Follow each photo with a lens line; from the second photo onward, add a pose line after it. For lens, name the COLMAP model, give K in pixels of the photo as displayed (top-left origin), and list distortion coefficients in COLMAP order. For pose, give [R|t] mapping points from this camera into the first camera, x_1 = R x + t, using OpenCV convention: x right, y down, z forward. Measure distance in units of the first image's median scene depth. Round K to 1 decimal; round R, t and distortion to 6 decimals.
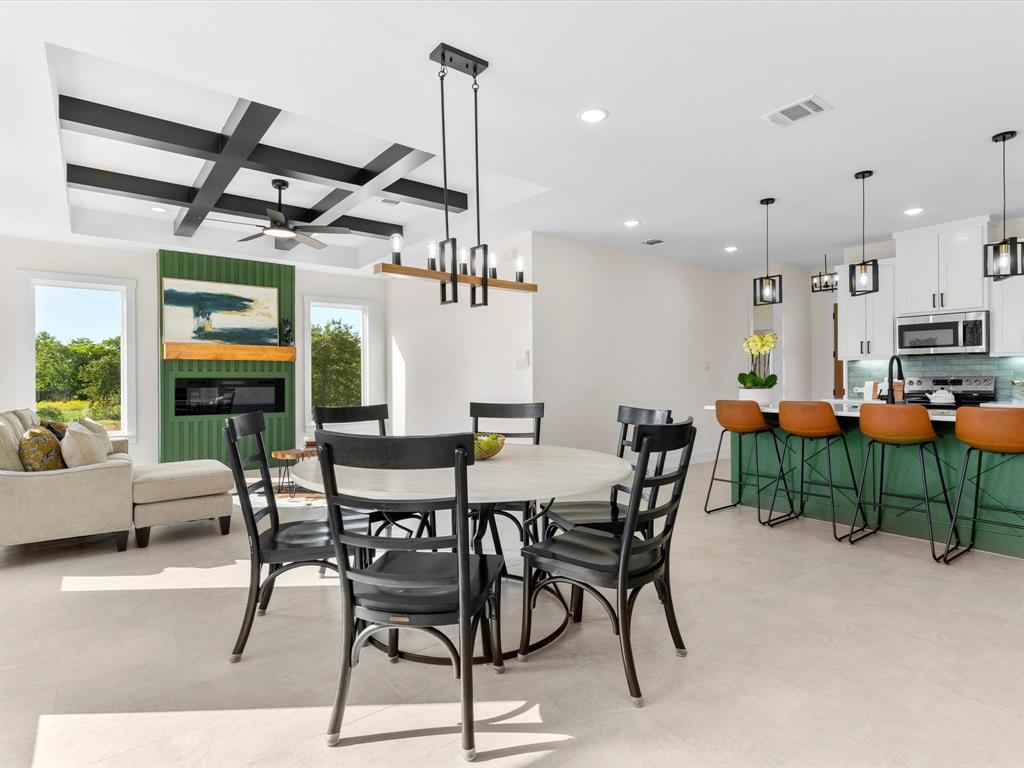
lens RADIAL K [[546.3, 0, 512.0], [0, 546.3, 377.2], [0, 0, 1]] dist [-0.004366, -0.000423]
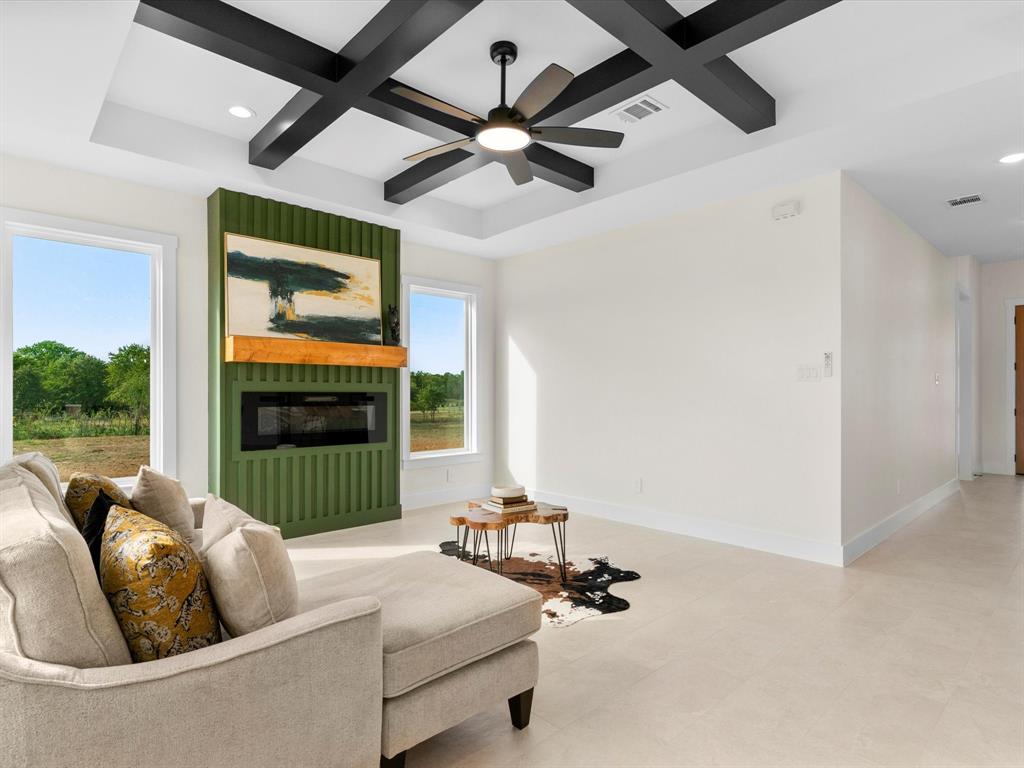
lens RADIAL K [[549.7, 0, 511.9], [0, 549.7, 391.2], [0, 0, 1]] dist [-0.000824, -0.000836]
pose [[0.995253, 0.003326, 0.097267, -0.356494], [-0.003390, 0.999994, 0.000500, -0.000576], [-0.097265, -0.000828, 0.995258, 0.322308]]
